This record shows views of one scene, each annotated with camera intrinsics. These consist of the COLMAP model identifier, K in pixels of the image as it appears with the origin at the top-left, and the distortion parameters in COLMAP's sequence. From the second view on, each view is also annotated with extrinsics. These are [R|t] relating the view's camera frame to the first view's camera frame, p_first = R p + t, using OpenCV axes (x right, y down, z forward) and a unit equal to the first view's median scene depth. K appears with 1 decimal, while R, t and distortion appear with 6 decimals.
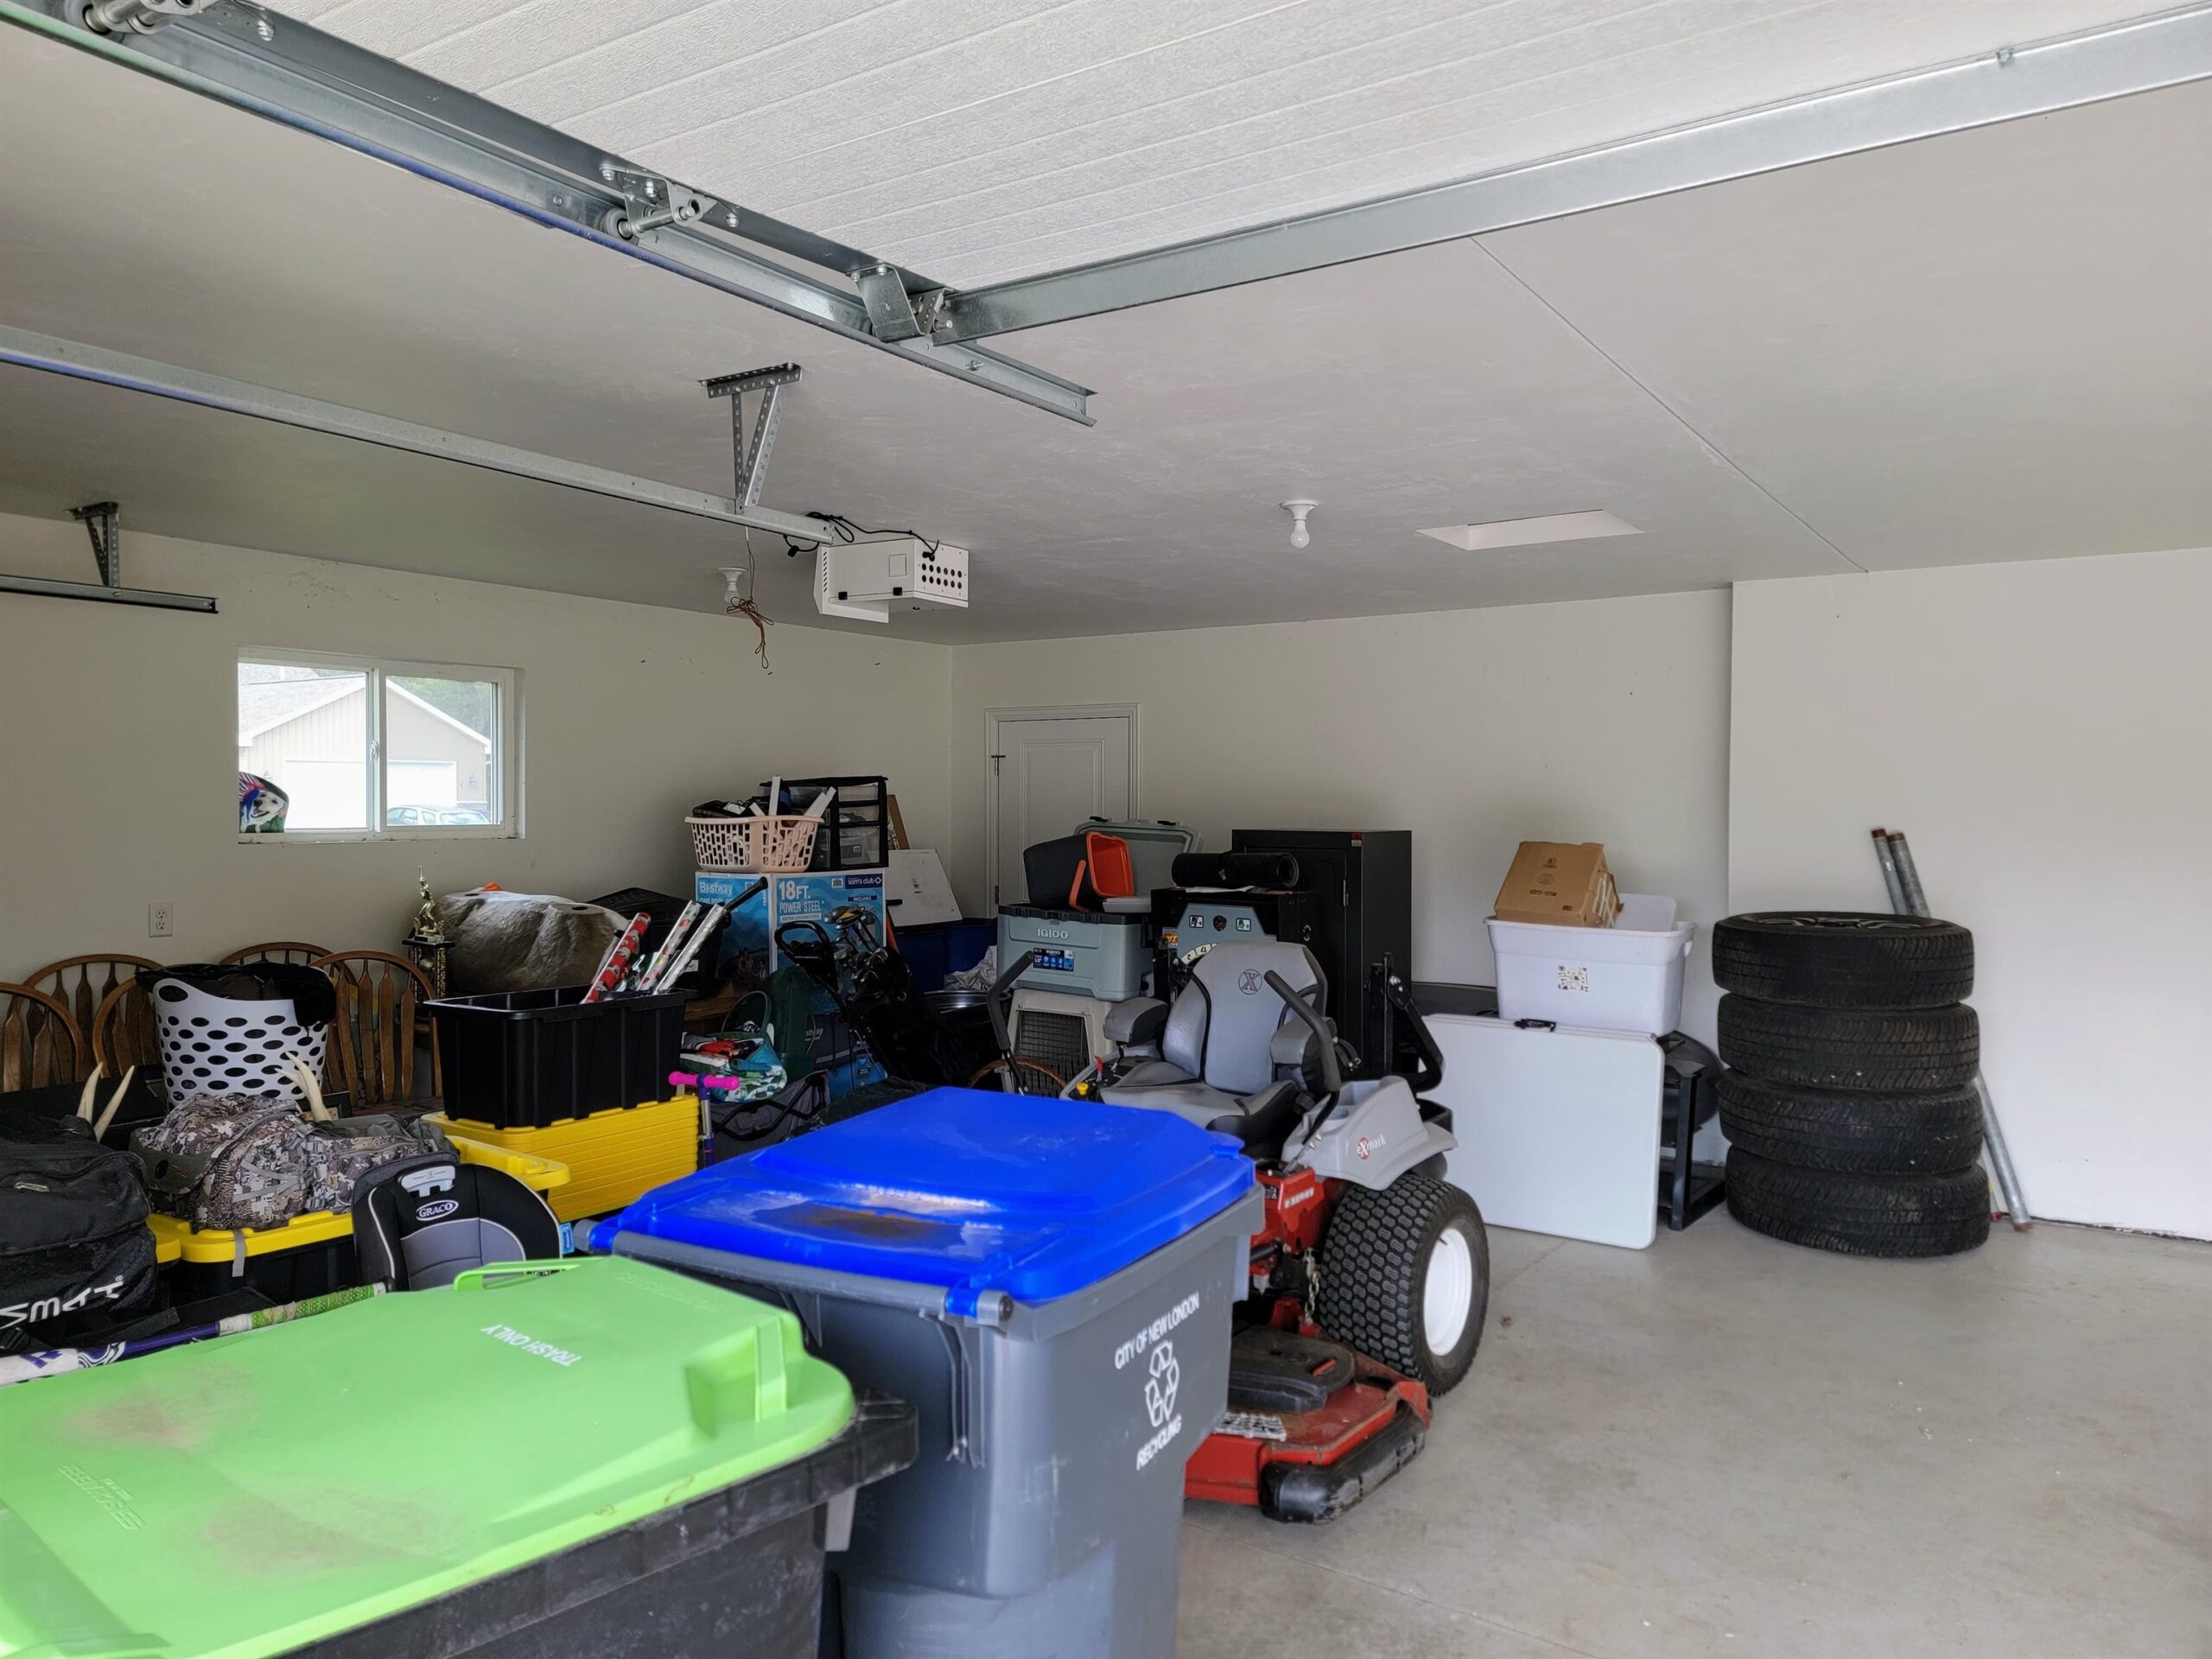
lens RADIAL K [[1529.7, 0, 1089.9], [0, 1529.7, 817.8], [0, 0, 1]] dist [0.081161, -0.062972]
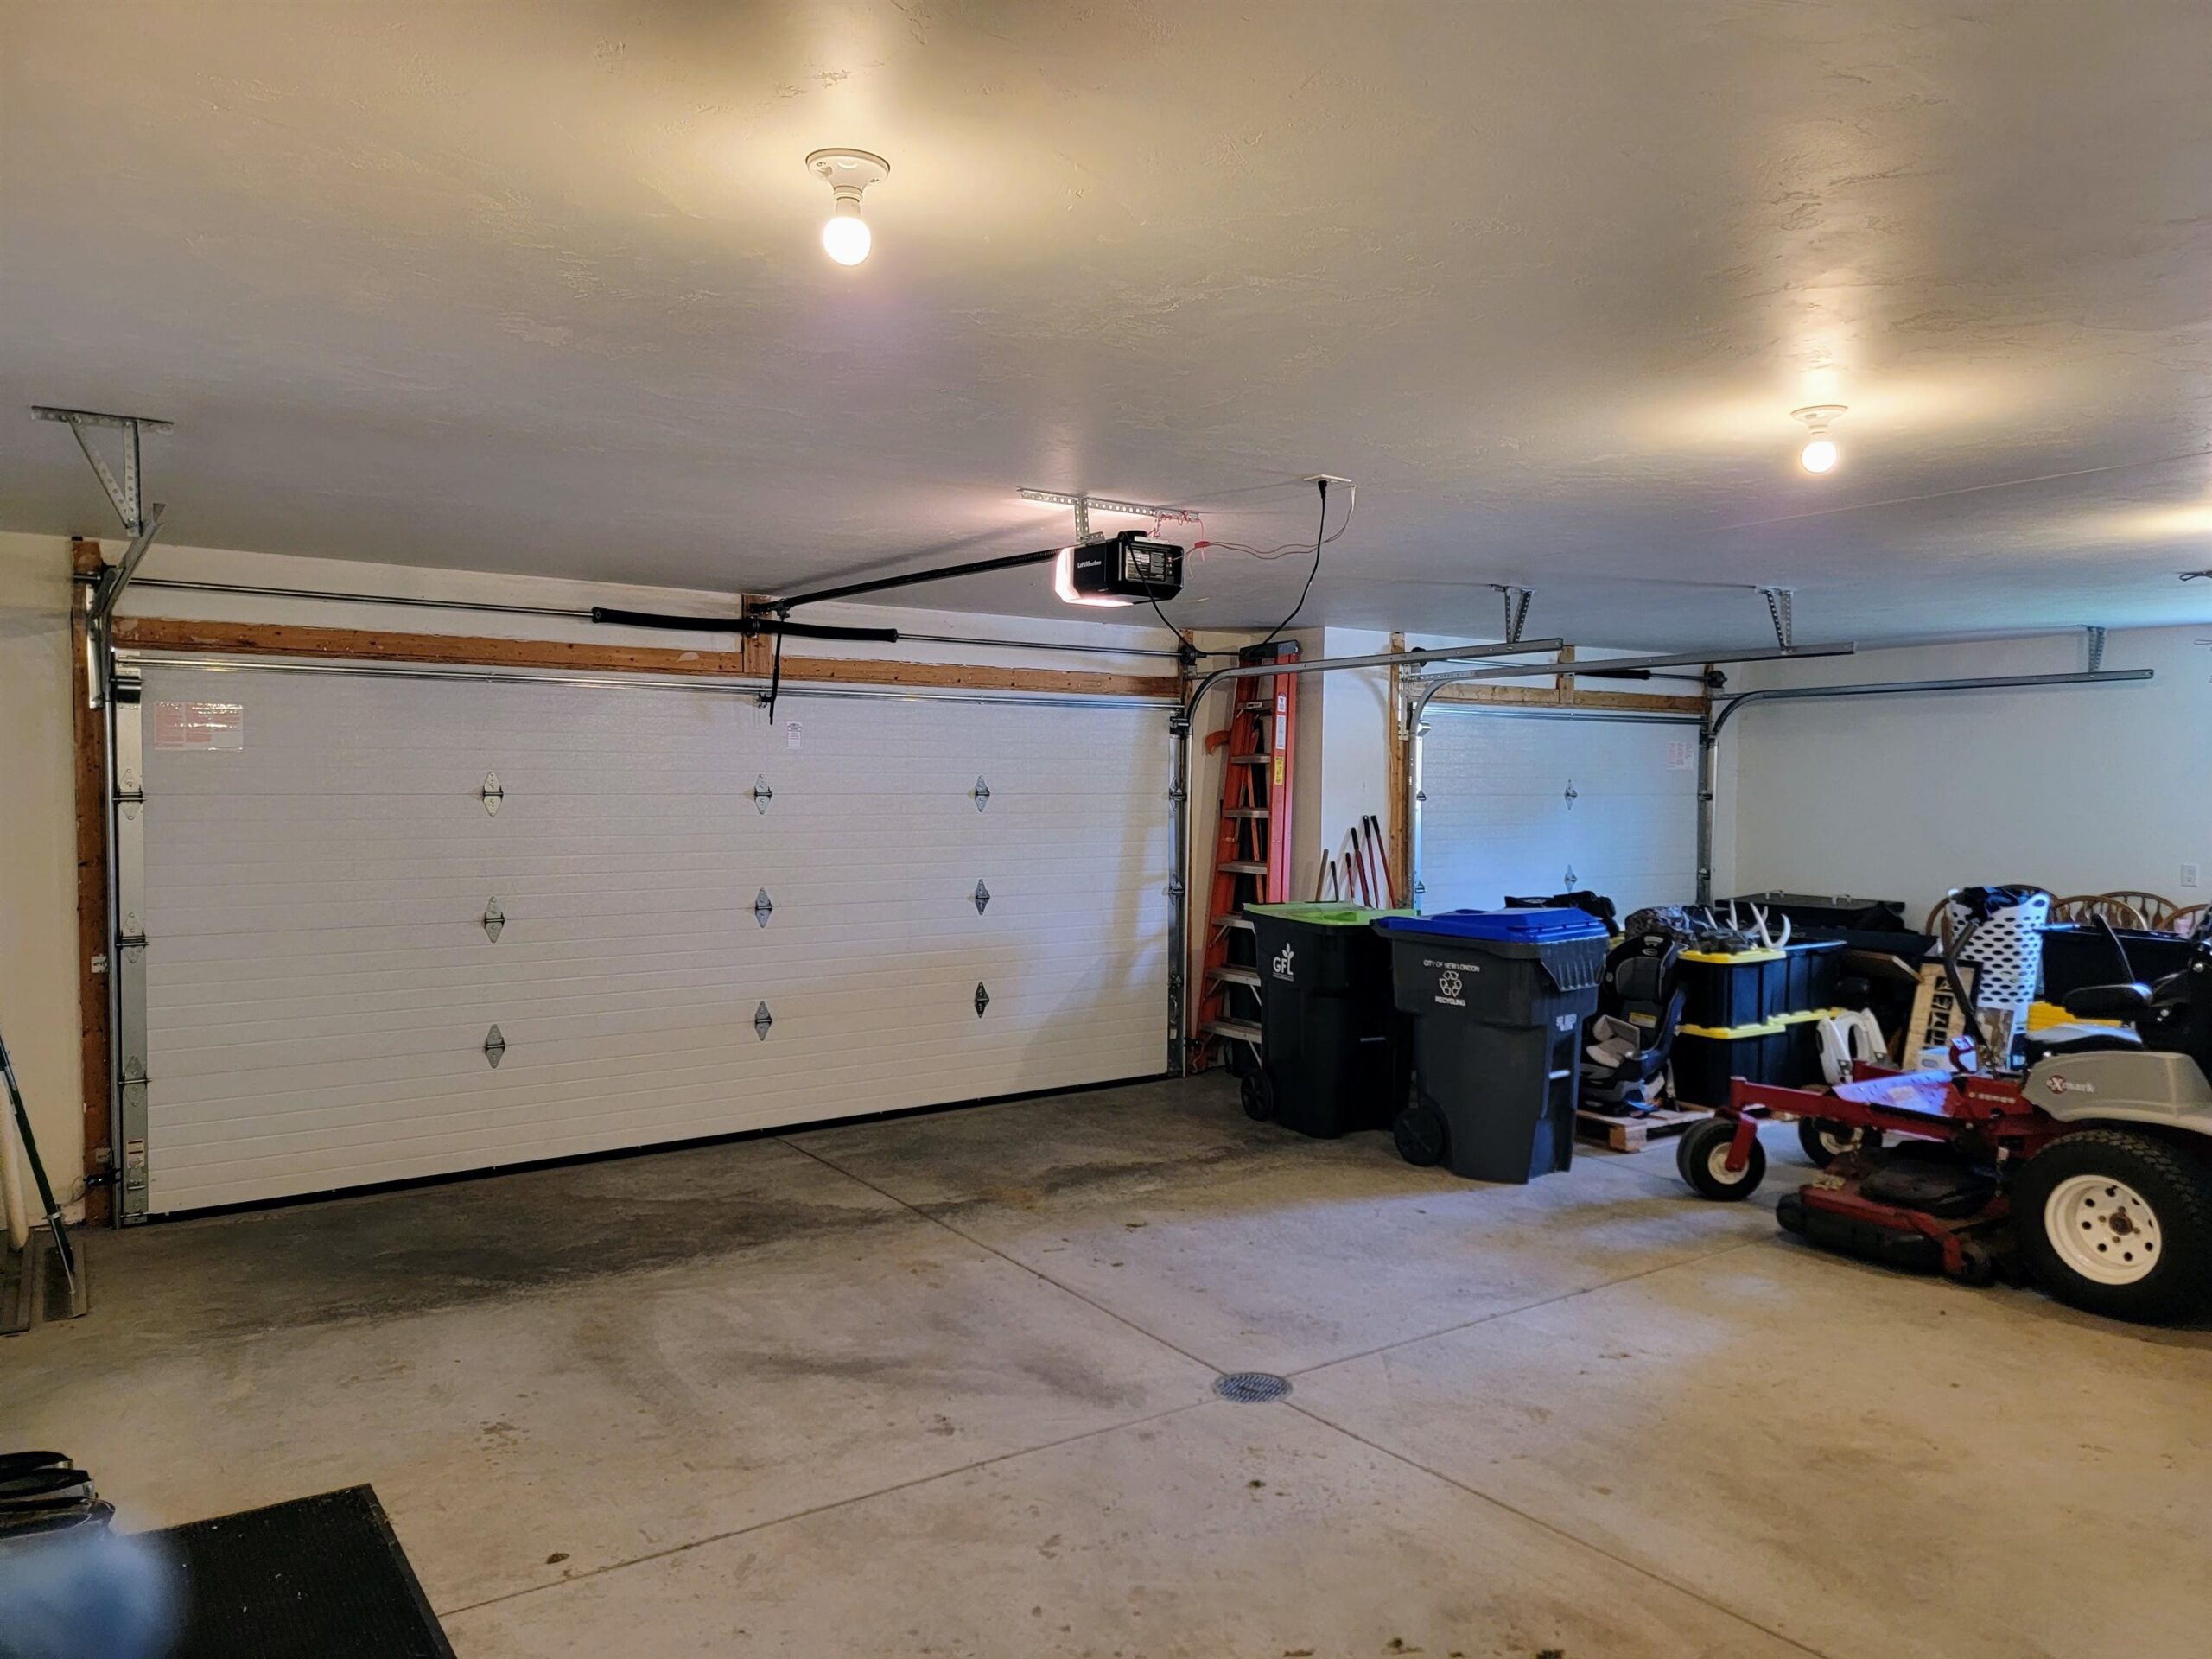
lens RADIAL K [[1529.7, 0, 1106.6], [0, 1529.7, 830.6], [0, 0, 1]] dist [0.081161, -0.062972]
pose [[-0.368007, 0.022486, -0.929551, 1.472672], [-0.014616, 0.999444, 0.029963, -0.010569], [0.929708, 0.024613, -0.367473, 0.690698]]
